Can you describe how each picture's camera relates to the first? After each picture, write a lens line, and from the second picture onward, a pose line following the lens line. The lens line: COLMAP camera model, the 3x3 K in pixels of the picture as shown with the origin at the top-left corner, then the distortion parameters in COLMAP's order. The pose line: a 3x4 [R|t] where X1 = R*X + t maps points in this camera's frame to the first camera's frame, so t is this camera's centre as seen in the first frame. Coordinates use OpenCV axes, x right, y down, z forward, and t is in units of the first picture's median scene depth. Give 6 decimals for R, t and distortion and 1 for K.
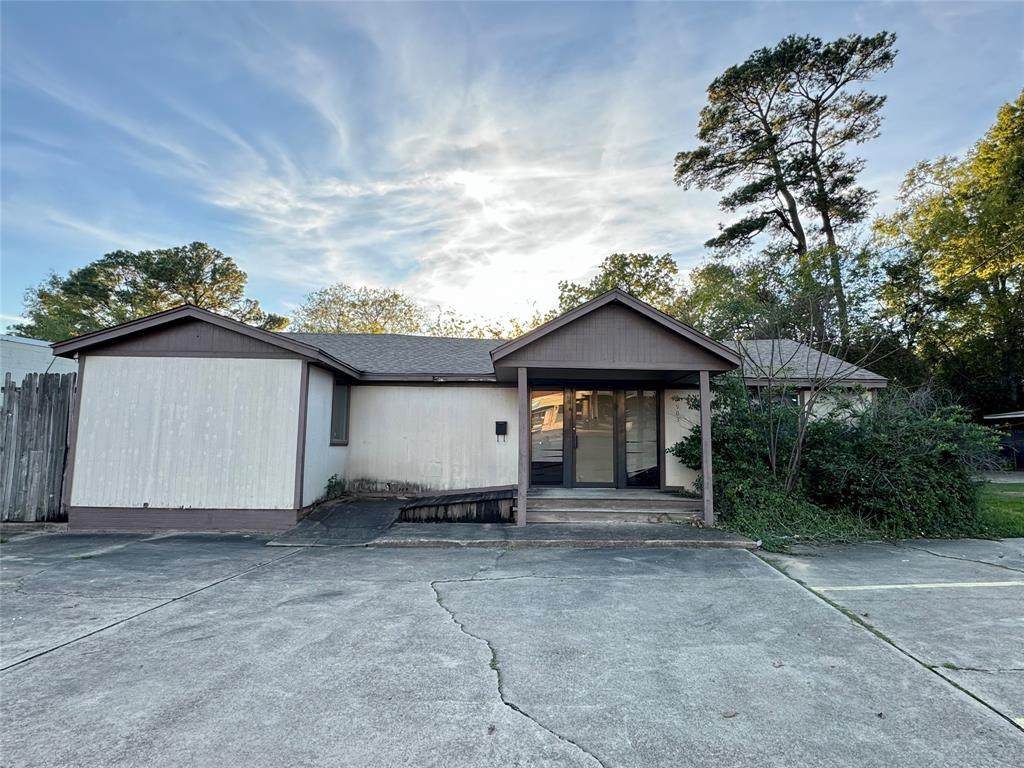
lens RADIAL K [[541.2, 0, 512.0], [0, 541.2, 384.0], [0, 0, 1]] dist [0.051670, 0.000248]
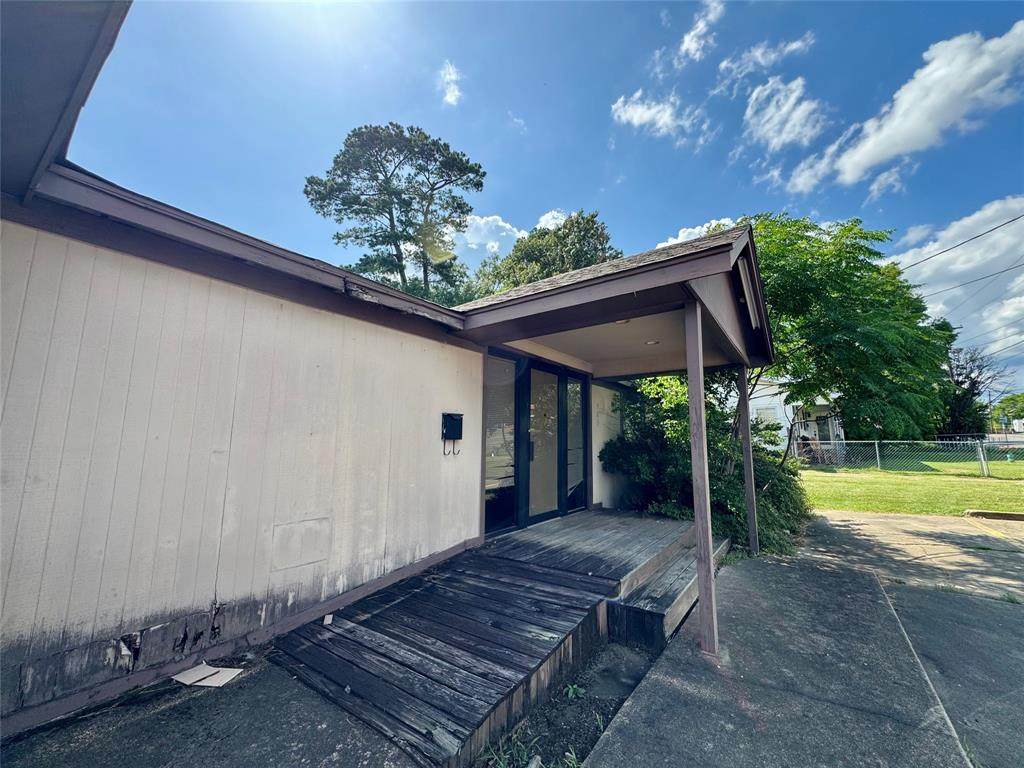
lens RADIAL K [[404.2, 0, 512.0], [0, 404.2, 384.0], [0, 0, 1]] dist [-0.004639, 0.000071]
pose [[0.595434, 0.110815, 0.795725, -0.281705], [-0.099781, 0.992973, -0.063620, 0.059836], [-0.797184, -0.041517, 0.602308, 0.736647]]
